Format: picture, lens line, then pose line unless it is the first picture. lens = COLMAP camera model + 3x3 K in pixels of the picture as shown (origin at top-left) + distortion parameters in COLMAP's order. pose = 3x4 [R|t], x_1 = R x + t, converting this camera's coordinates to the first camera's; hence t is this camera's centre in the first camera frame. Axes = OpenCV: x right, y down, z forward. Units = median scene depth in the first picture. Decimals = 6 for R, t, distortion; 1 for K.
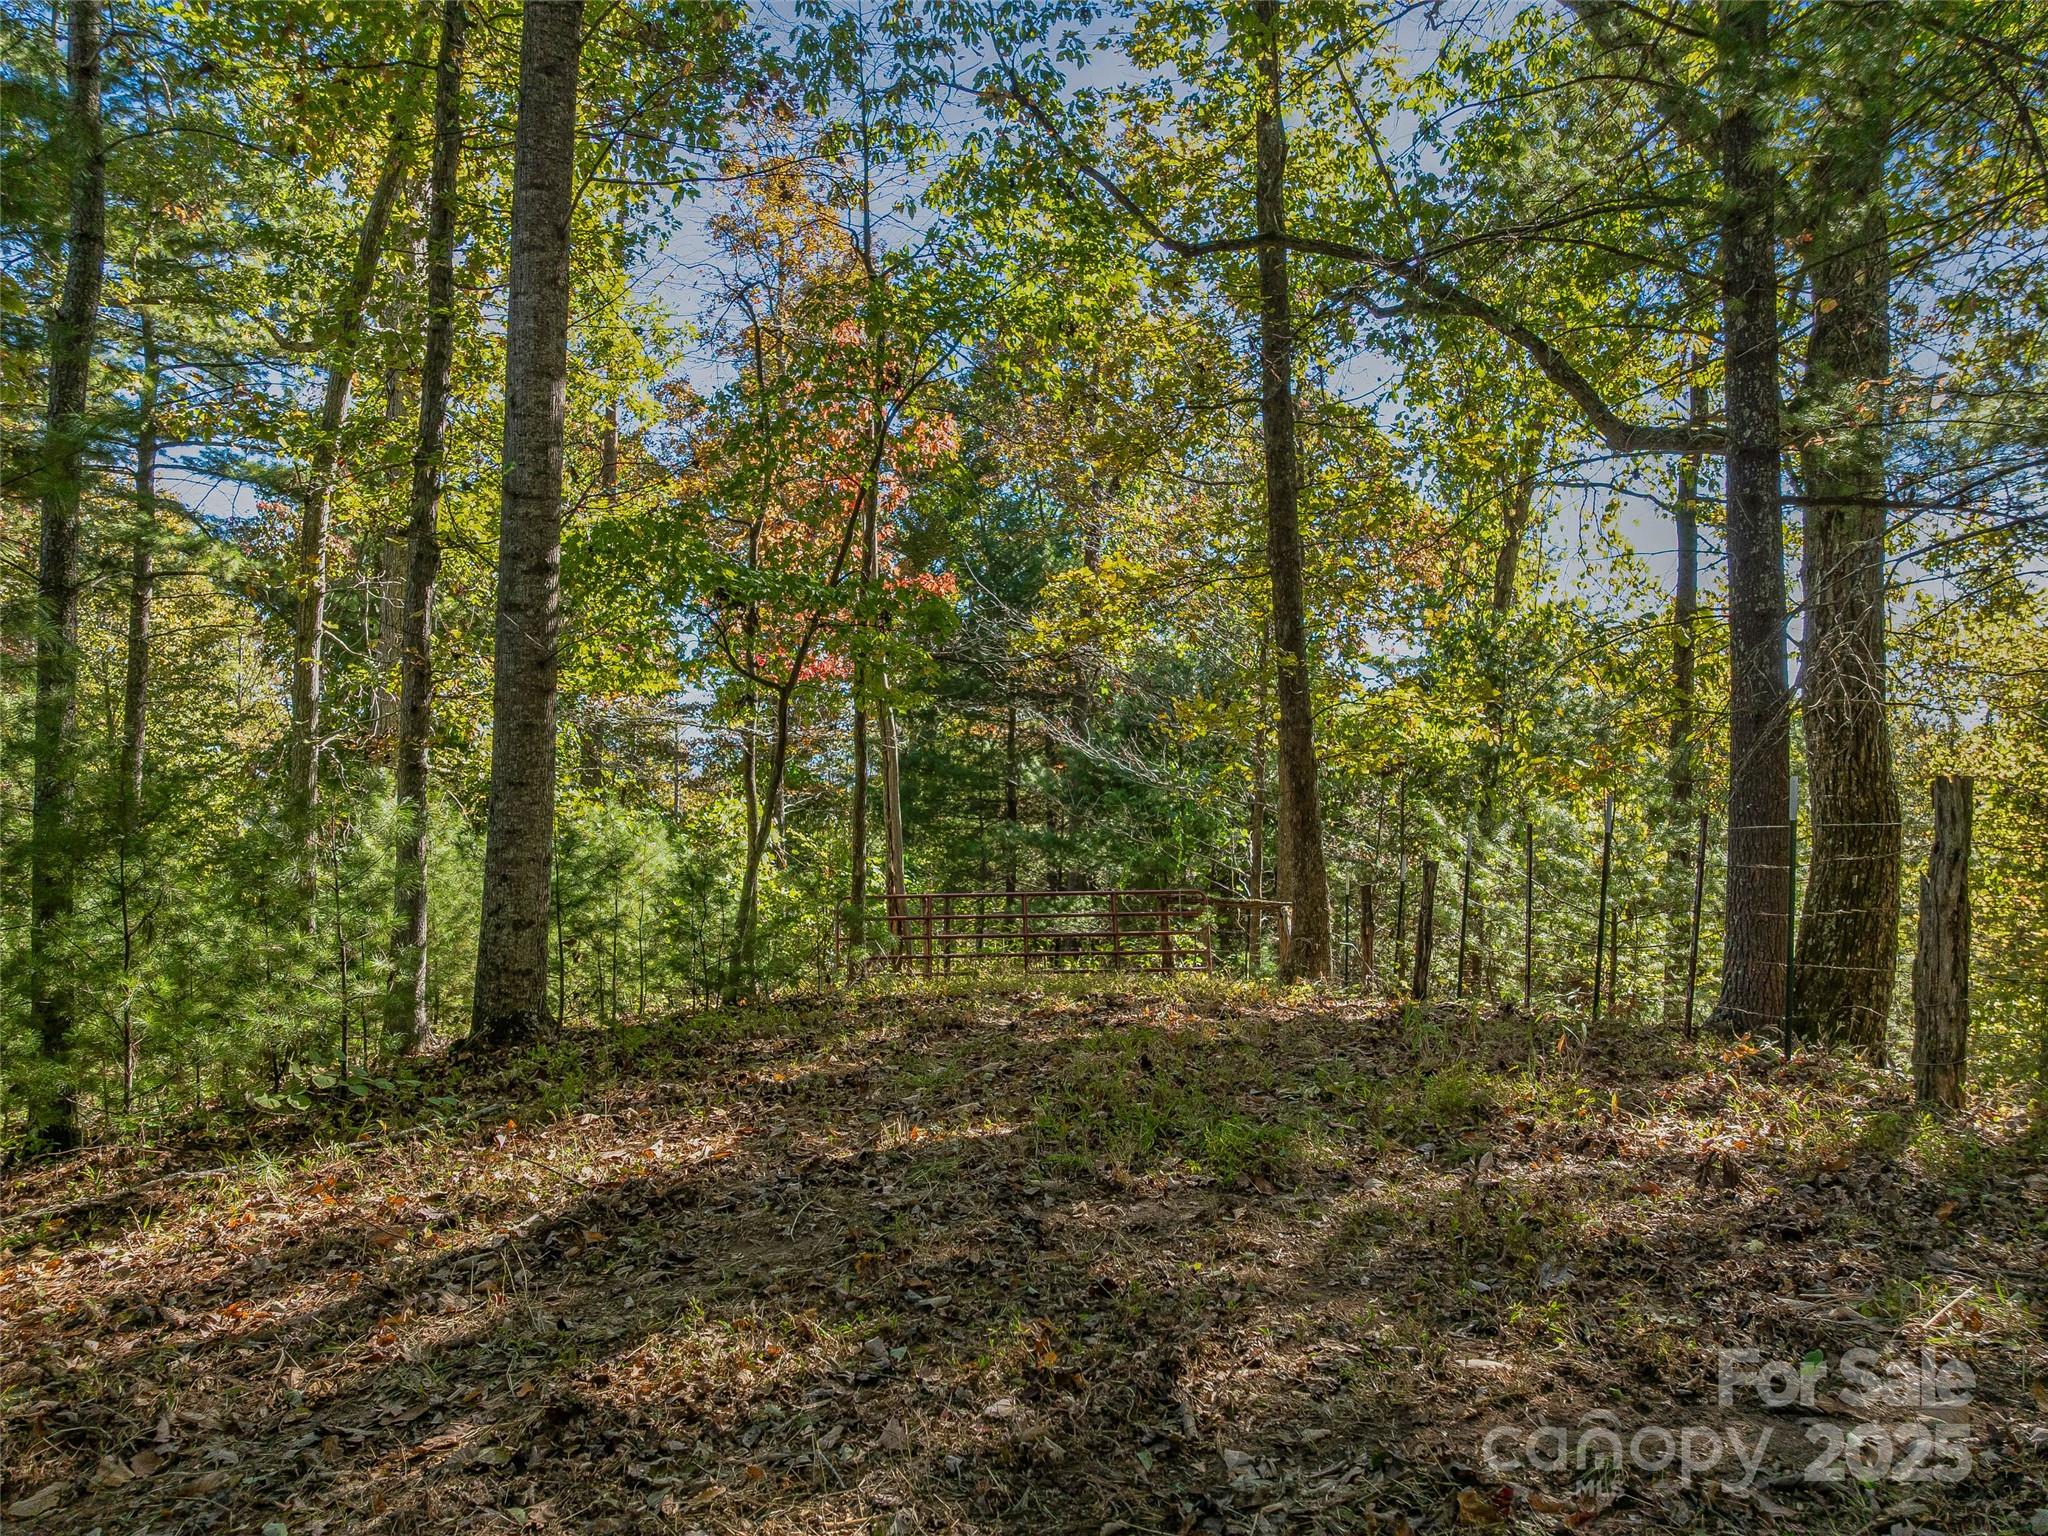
lens RADIAL K [[1465.5, 0, 1060.9], [0, 1465.5, 795.9], [0, 0, 1]] dist [-0.035696, -0.006157]
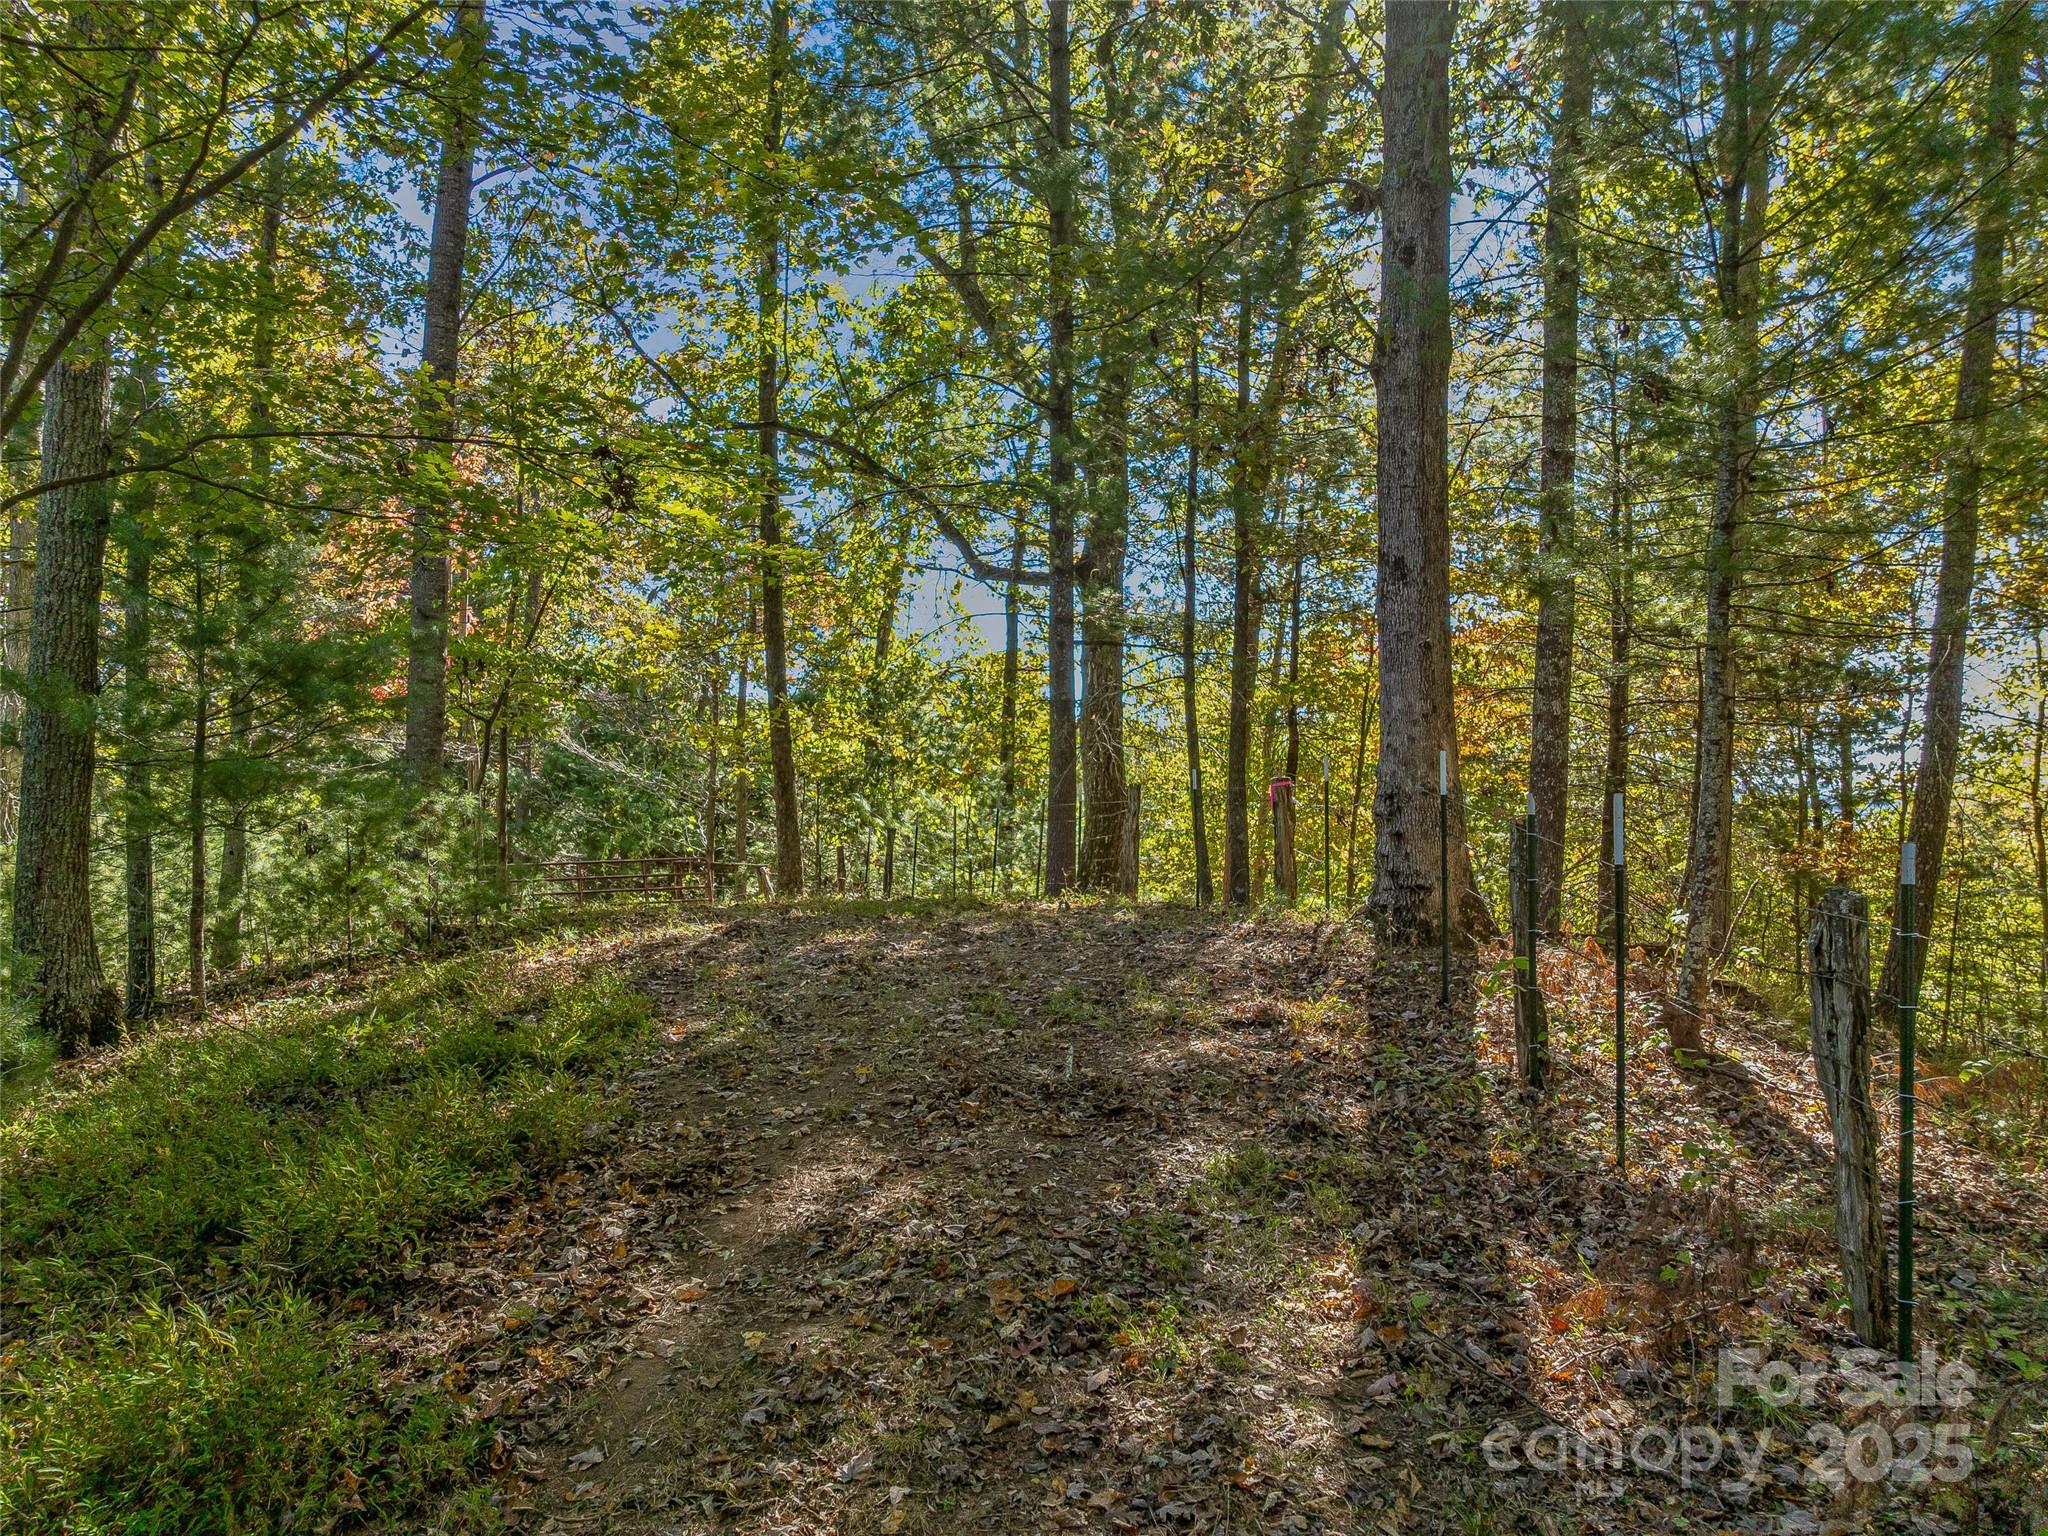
lens RADIAL K [[1465.5, 0, 1060.9], [0, 1465.5, 795.9], [0, 0, 1]] dist [-0.035696, -0.006157]
pose [[0.895830, -0.000514, 0.444396, -0.209468], [-0.000988, 0.999995, 0.003148, -0.000364], [-0.444395, -0.003259, 0.895825, -0.405025]]
